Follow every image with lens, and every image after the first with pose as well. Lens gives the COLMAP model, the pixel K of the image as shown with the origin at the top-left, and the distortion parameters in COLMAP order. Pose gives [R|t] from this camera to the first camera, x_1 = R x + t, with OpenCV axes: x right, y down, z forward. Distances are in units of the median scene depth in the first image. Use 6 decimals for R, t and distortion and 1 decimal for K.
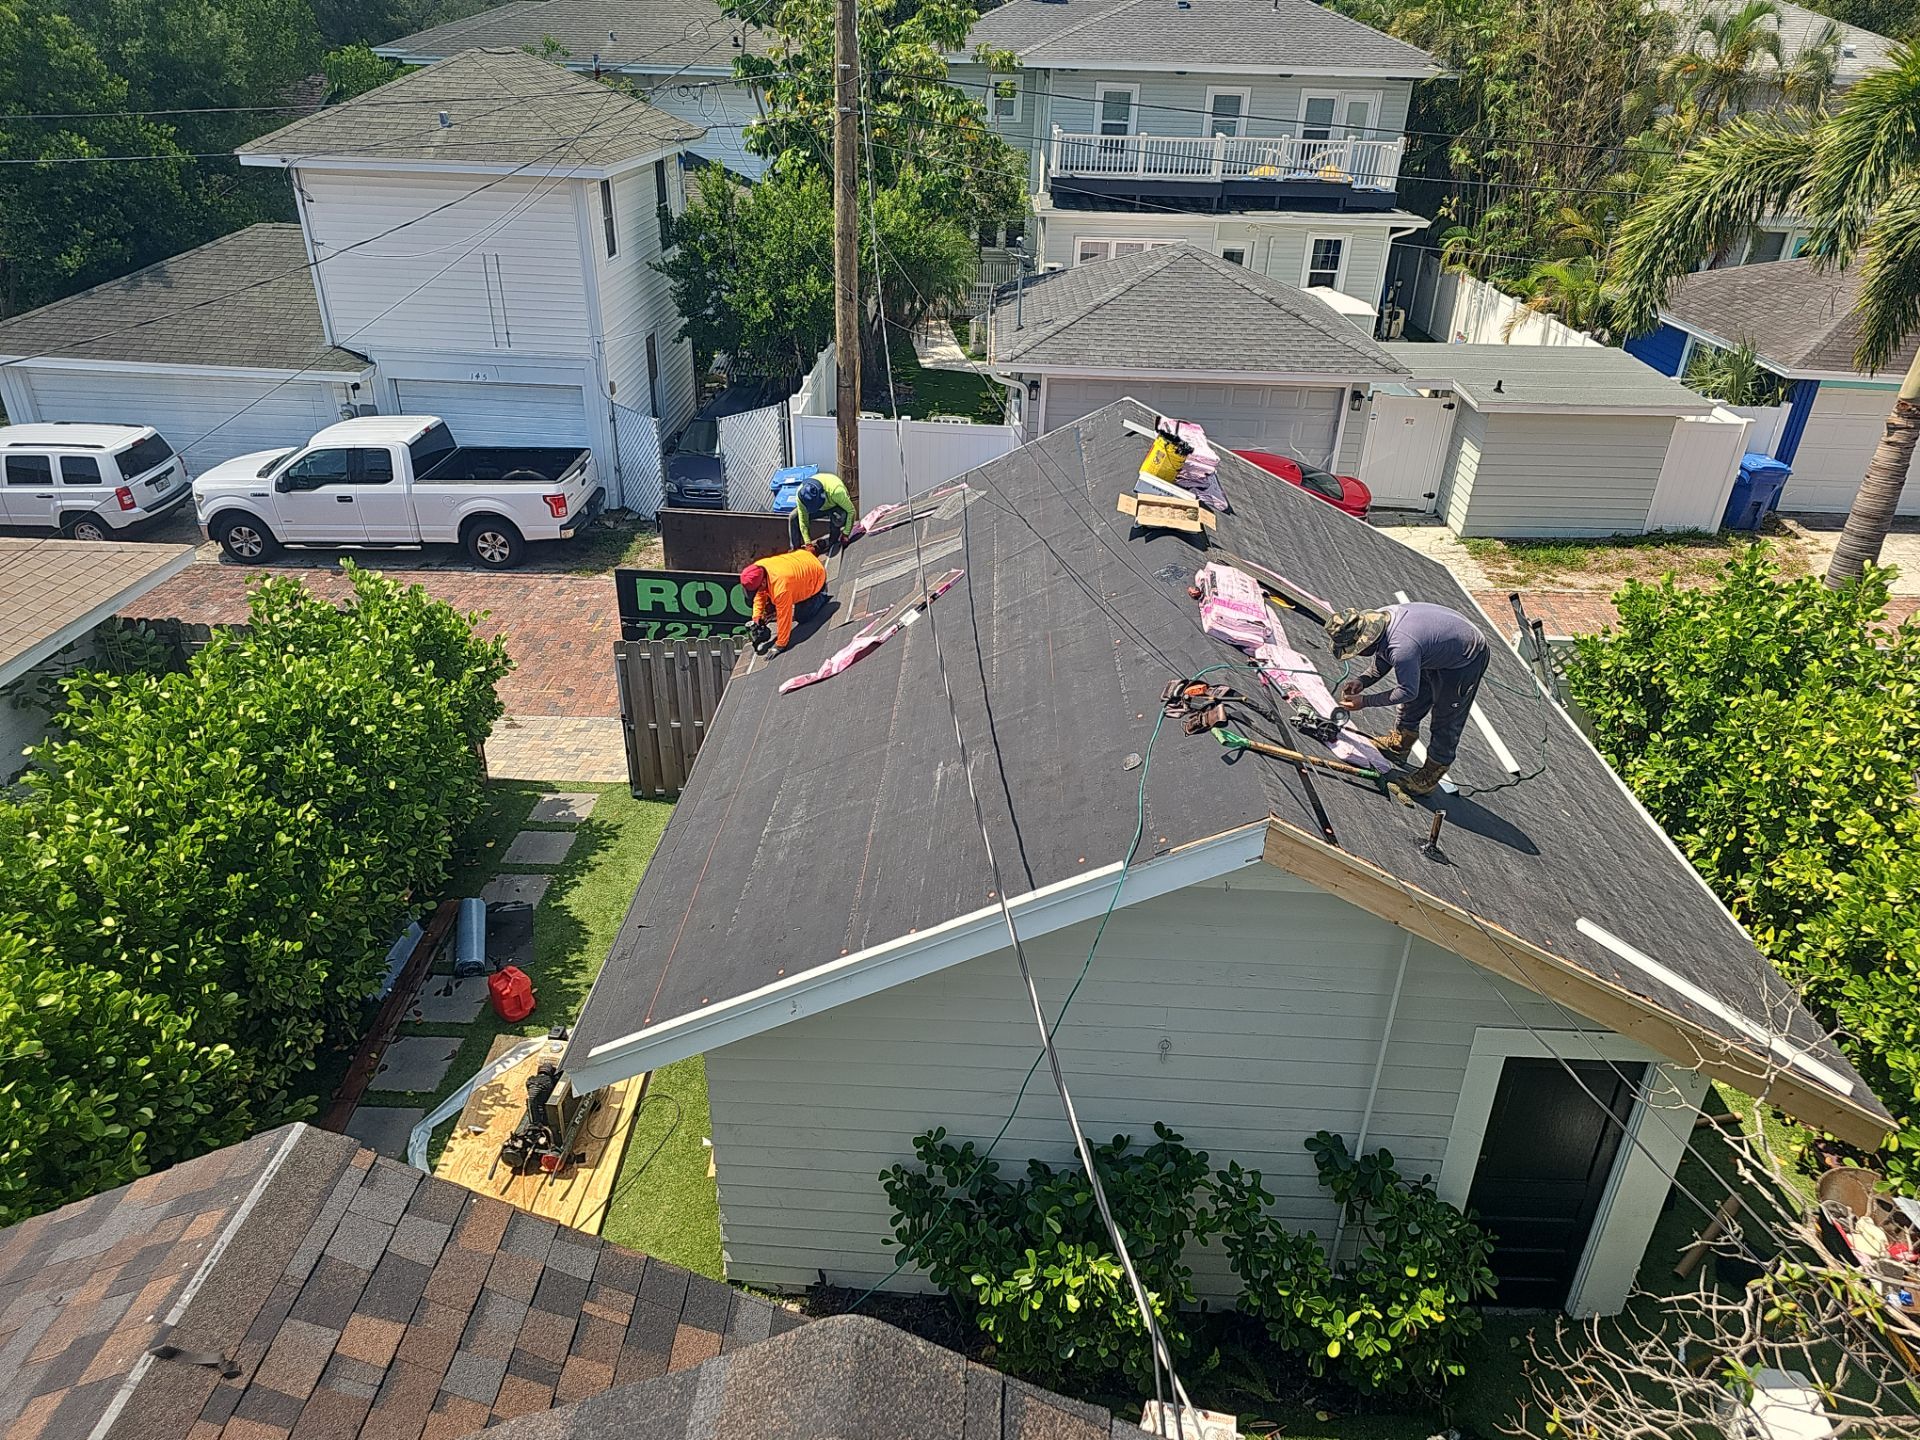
lens RADIAL K [[1355.6, 0, 955.4], [0, 1355.6, 815.1], [0, 0, 1]] dist [0.061388, -0.041338]
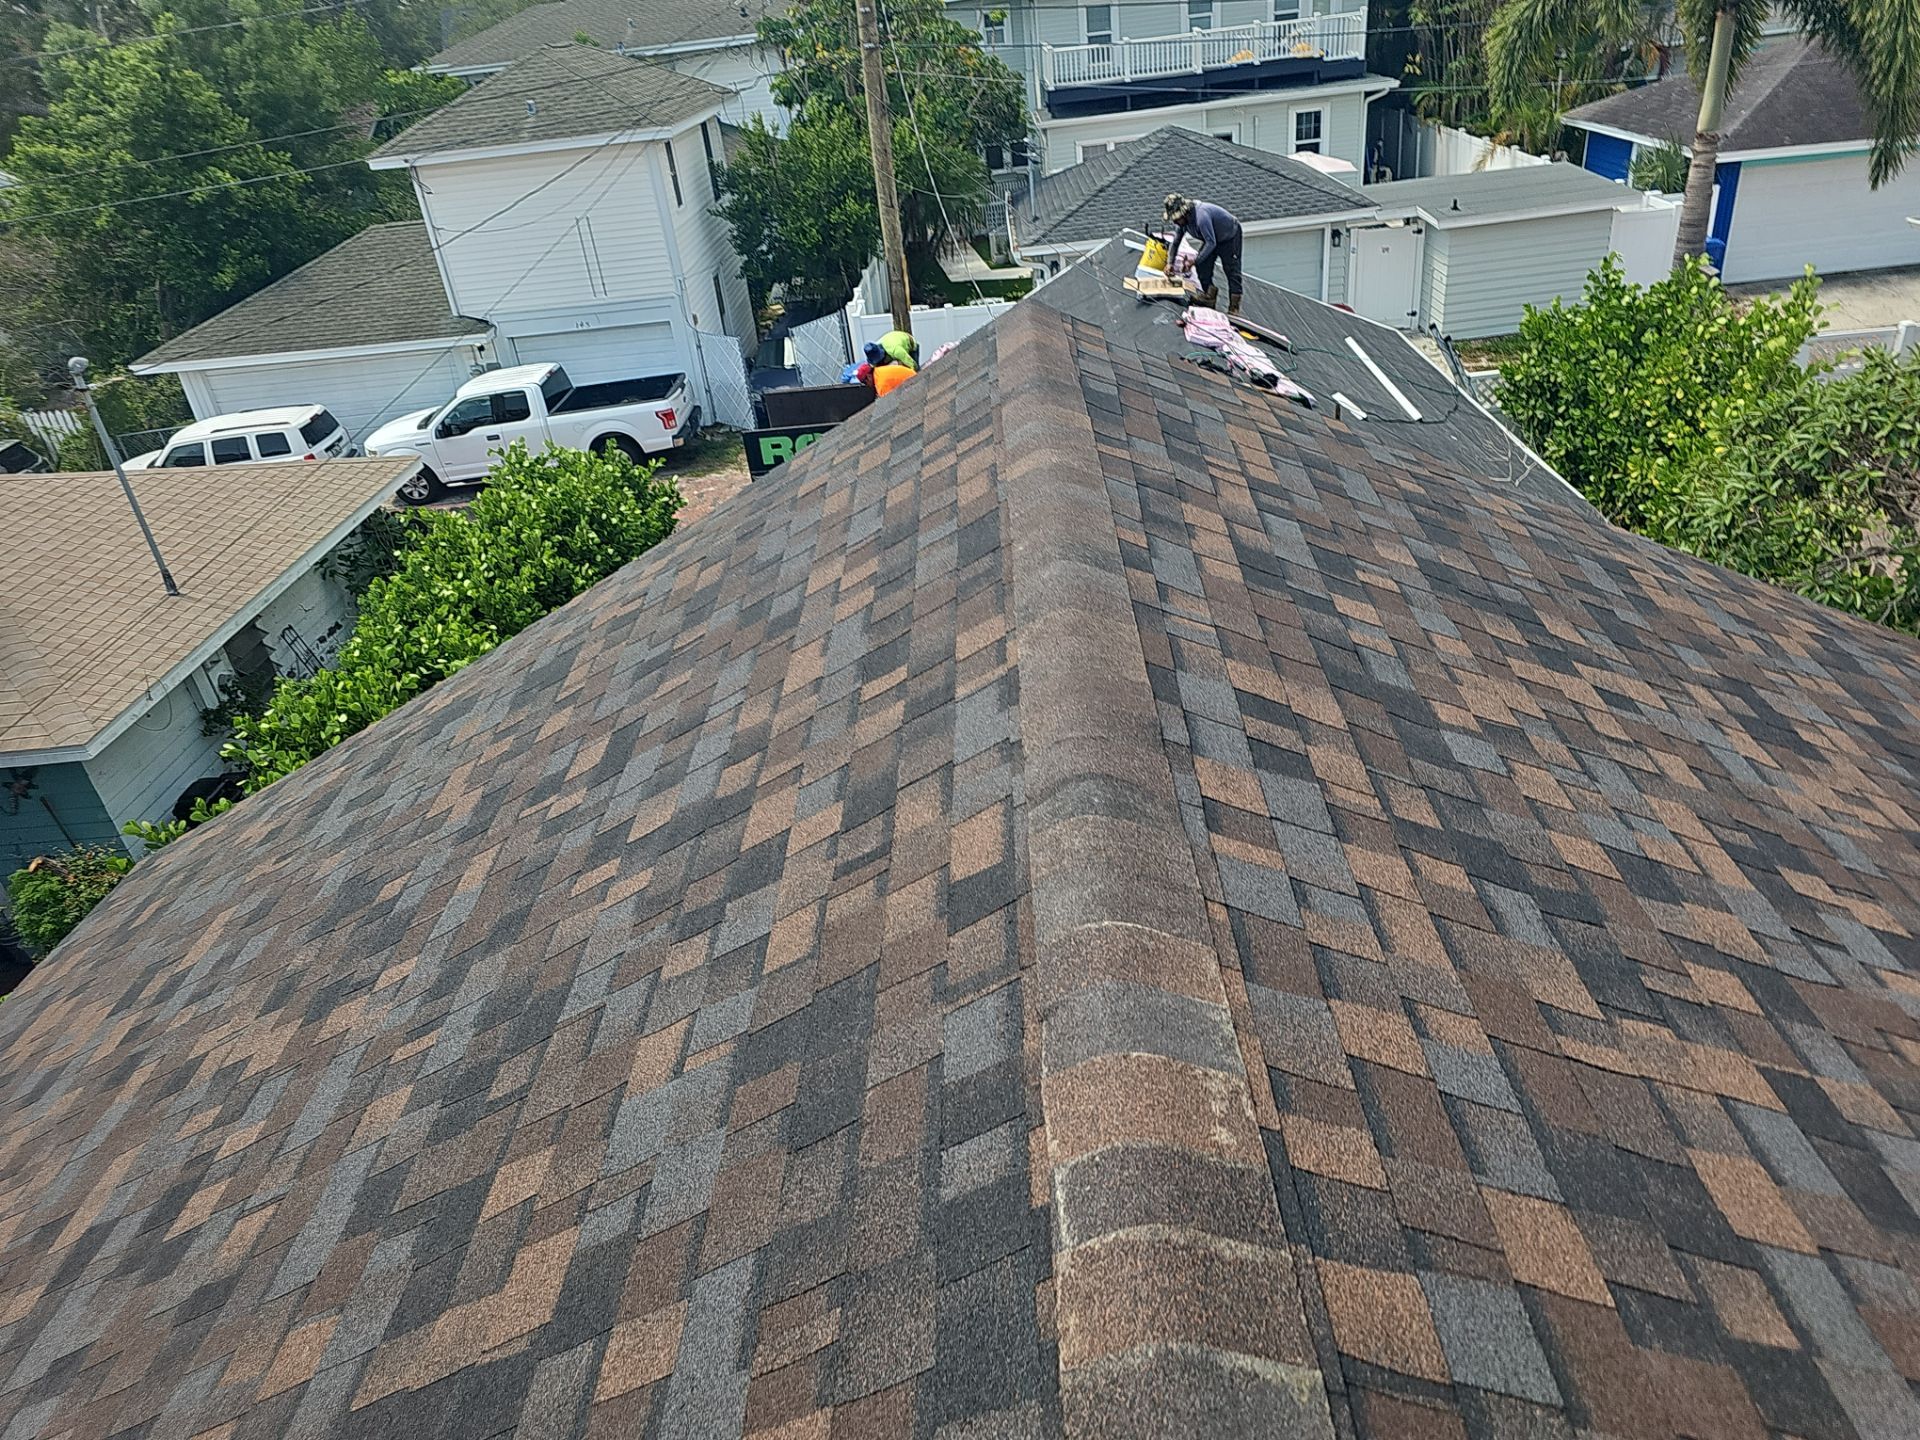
lens RADIAL K [[1304.0, 0, 990.7], [0, 1304.0, 744.8], [0, 0, 1]] dist [0.063598, -0.046829]
pose [[0.991122, -0.128367, -0.034639, -0.009196], [0.128759, 0.991632, 0.009342, 0.068391], [0.033150, -0.013719, 0.999356, -0.114999]]
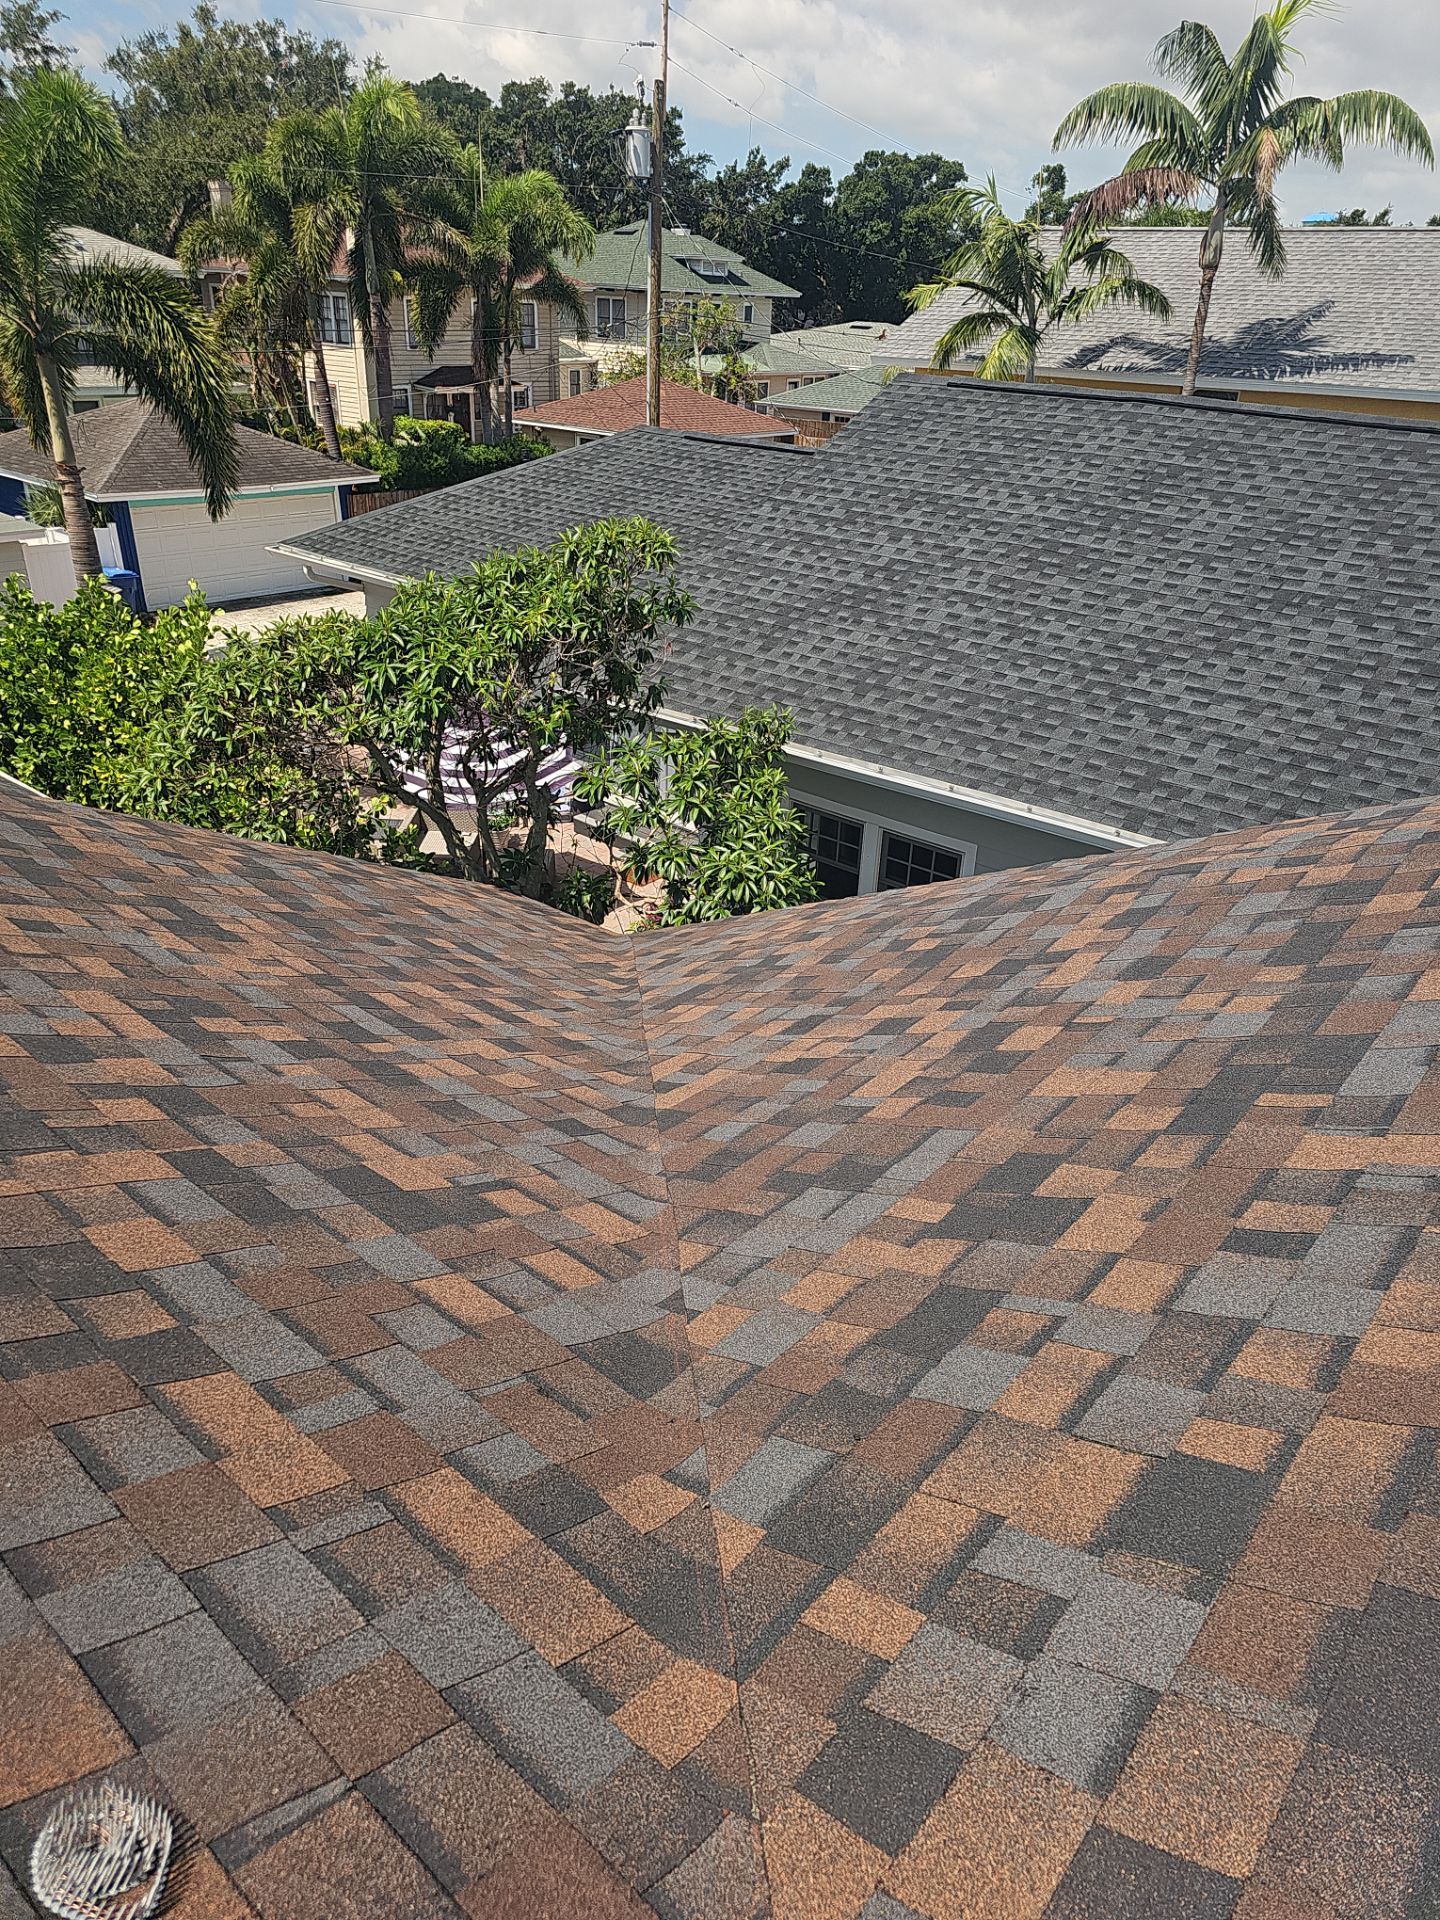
lens RADIAL K [[1281.8, 0, 720.0], [0, 1281.8, 960.0], [0, 0, 1]] dist [0.086882, -0.069424]
pose [[0.625236, -0.364346, 0.690168, -0.002936], [0.370286, 0.916952, 0.148618, 0.080190], [-0.686999, 0.162639, 0.708224, -0.123651]]
